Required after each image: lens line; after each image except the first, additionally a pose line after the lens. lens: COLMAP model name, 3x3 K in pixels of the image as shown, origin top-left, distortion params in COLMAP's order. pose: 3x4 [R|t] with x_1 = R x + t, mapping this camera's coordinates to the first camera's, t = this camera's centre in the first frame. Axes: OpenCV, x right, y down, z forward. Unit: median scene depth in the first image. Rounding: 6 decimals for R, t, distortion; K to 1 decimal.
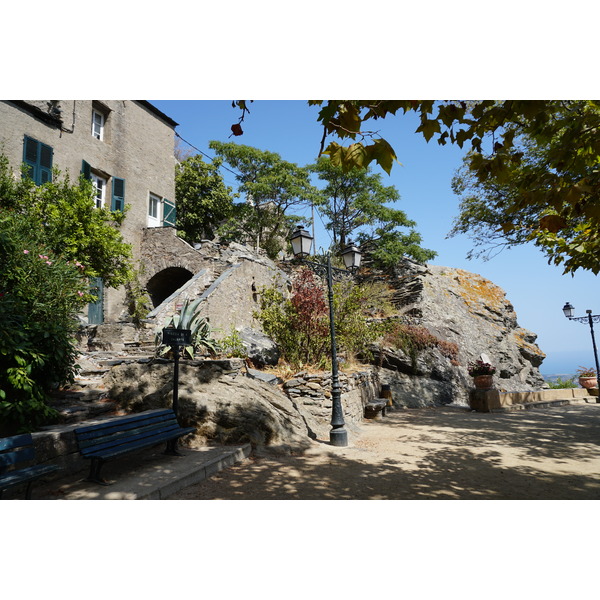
lens RADIAL K [[425.3, 0, 300.0], [0, 425.3, 300.0], [0, 0, 1]] dist [0.049595, 0.001233]
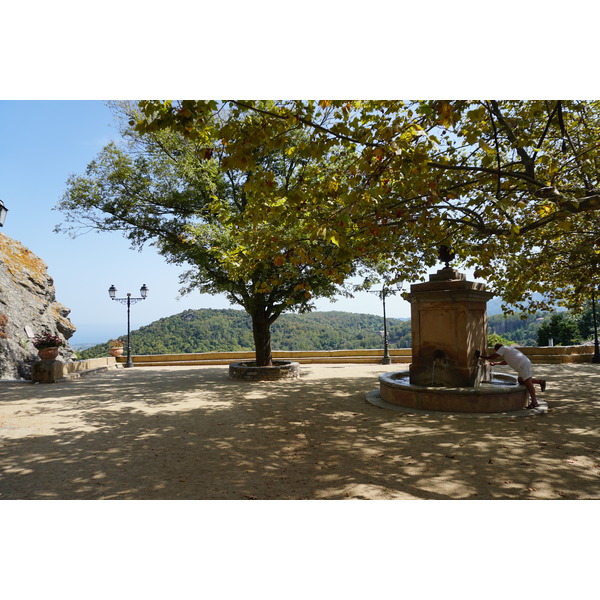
lens RADIAL K [[425.3, 0, 300.0], [0, 425.3, 300.0], [0, 0, 1]] dist [0.049595, 0.001233]
pose [[0.441700, 0.090886, 0.892547, -0.165665], [-0.145191, 0.988983, -0.028855, 0.005233], [-0.885336, -0.116845, 0.450030, 0.019808]]
